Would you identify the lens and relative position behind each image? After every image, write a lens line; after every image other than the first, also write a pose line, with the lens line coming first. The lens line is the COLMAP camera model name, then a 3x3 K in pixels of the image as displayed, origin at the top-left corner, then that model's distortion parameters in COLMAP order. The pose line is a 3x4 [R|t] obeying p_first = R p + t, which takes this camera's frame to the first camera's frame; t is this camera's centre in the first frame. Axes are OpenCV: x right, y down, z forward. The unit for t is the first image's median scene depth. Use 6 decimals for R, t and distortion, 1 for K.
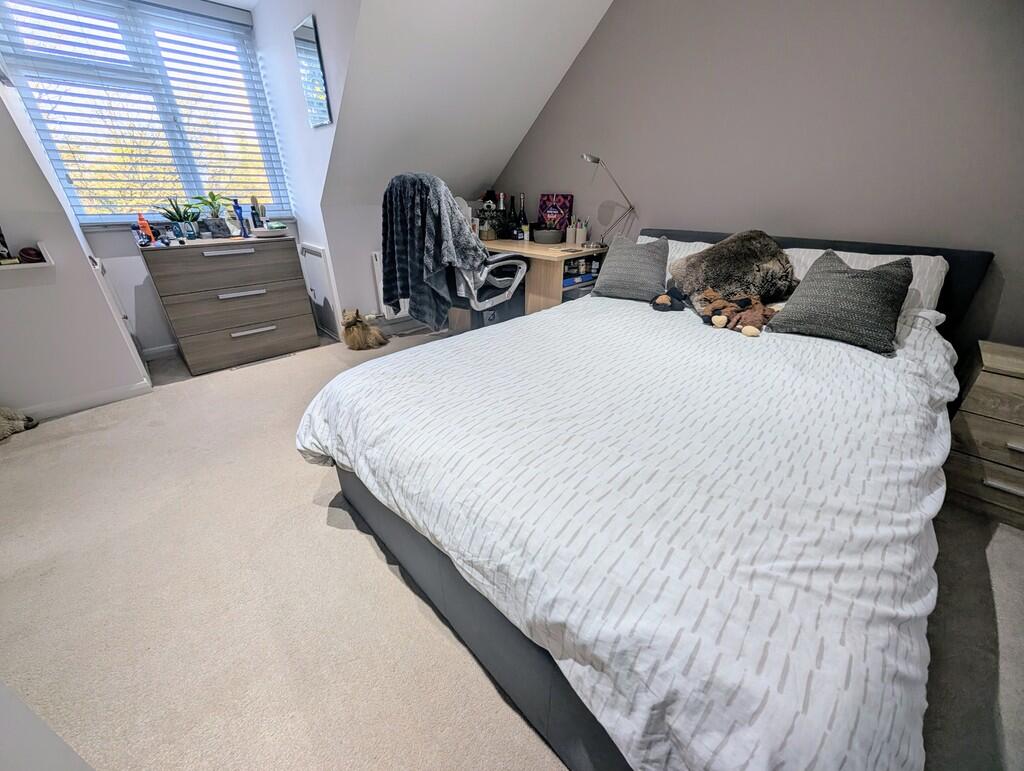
lens RADIAL K [[385.9, 0, 513.9], [0, 385.9, 381.4], [0, 0, 1]] dist [-0.000584, -0.000405]
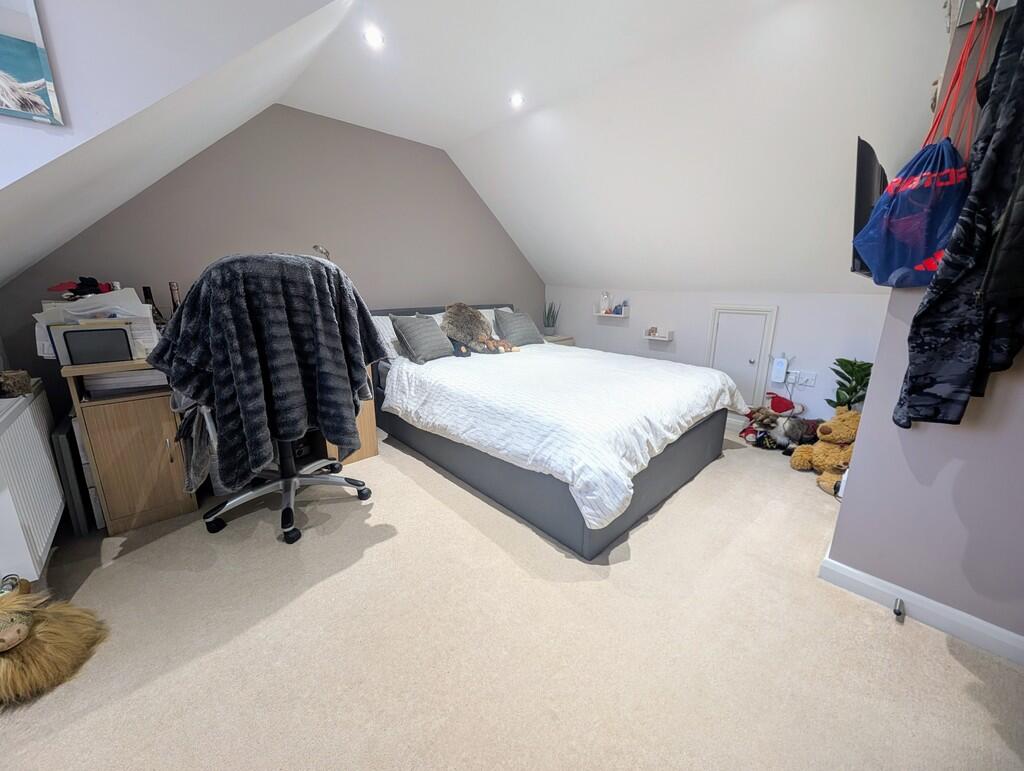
lens RADIAL K [[385.9, 0, 513.9], [0, 385.9, 381.4], [0, 0, 1]] dist [-0.000584, -0.000405]
pose [[0.017379, -0.251512, 0.967698, -1.467191], [0.439356, 0.871317, 0.218572, -0.477079], [-0.898145, 0.421366, 0.125646, 0.957867]]
